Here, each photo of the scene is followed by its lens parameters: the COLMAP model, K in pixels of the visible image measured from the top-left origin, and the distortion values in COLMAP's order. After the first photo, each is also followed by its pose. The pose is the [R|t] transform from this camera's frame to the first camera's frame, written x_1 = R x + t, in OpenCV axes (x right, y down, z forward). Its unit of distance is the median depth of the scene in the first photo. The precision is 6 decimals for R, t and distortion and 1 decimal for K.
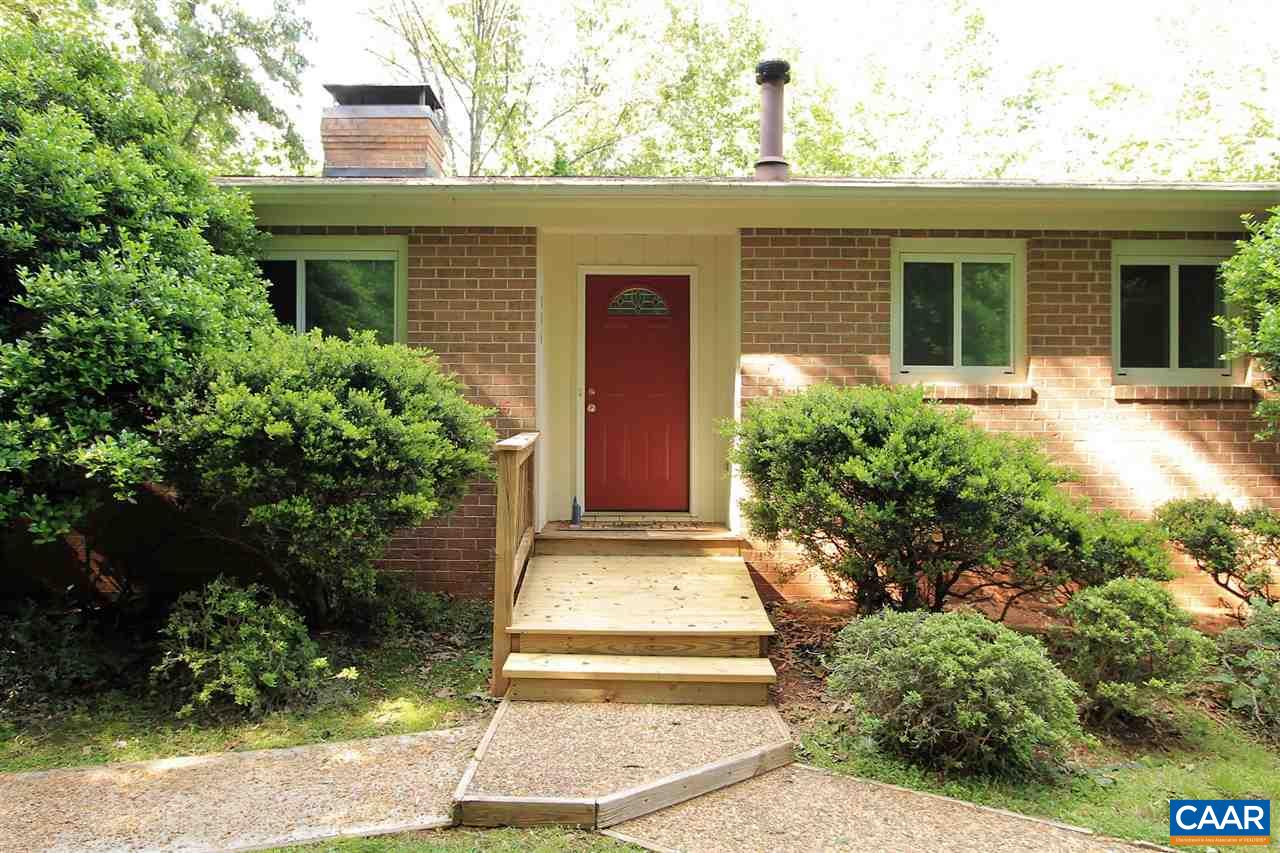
lens RADIAL K [[796.6, 0, 640.0], [0, 796.6, 426.5], [0, 0, 1]] dist [-0.009688, 0.000290]
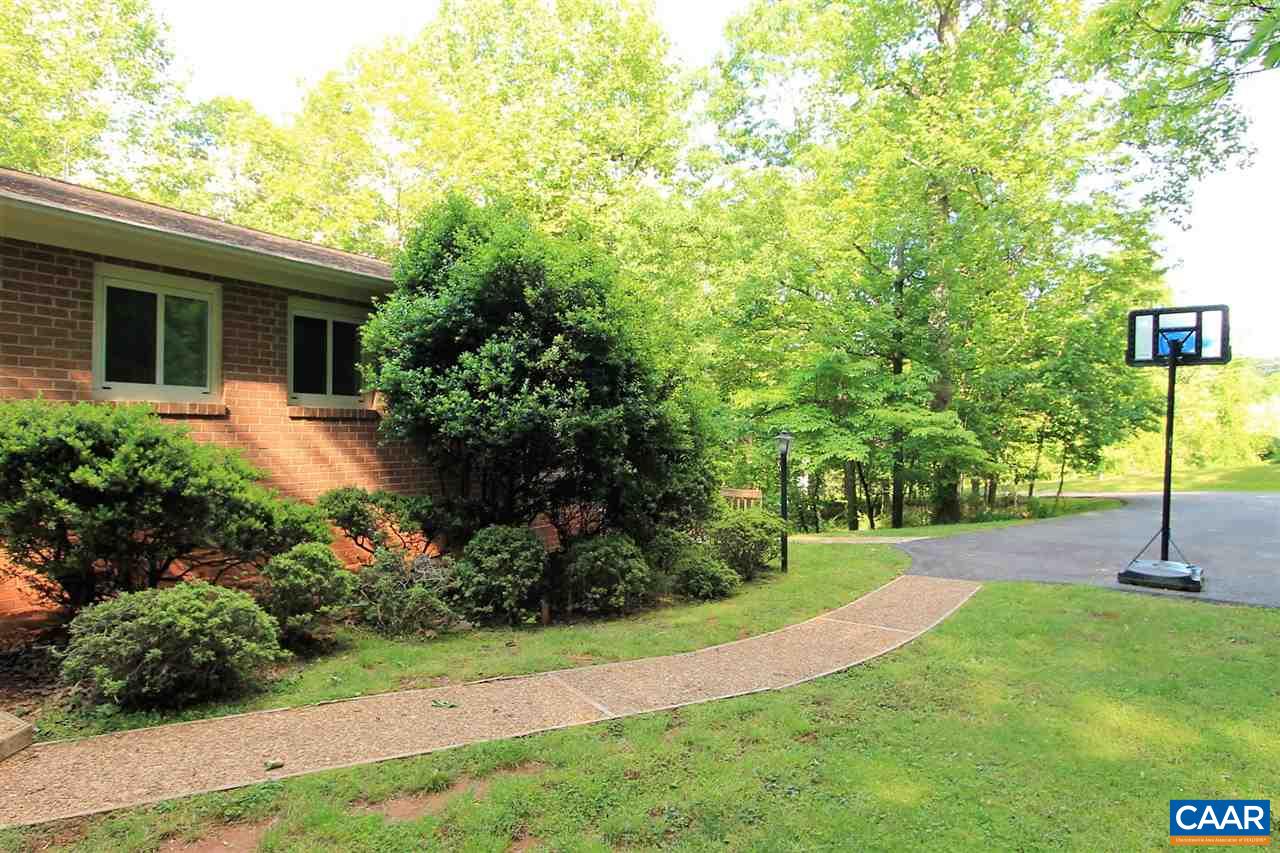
lens RADIAL K [[796.6, 0, 640.0], [0, 796.6, 426.5], [0, 0, 1]] dist [-0.009688, 0.000290]
pose [[0.556638, 0.006263, 0.830731, -0.228987], [0.002806, 0.999952, -0.009419, -0.005198], [-0.830750, 0.007574, 0.556594, -0.287427]]
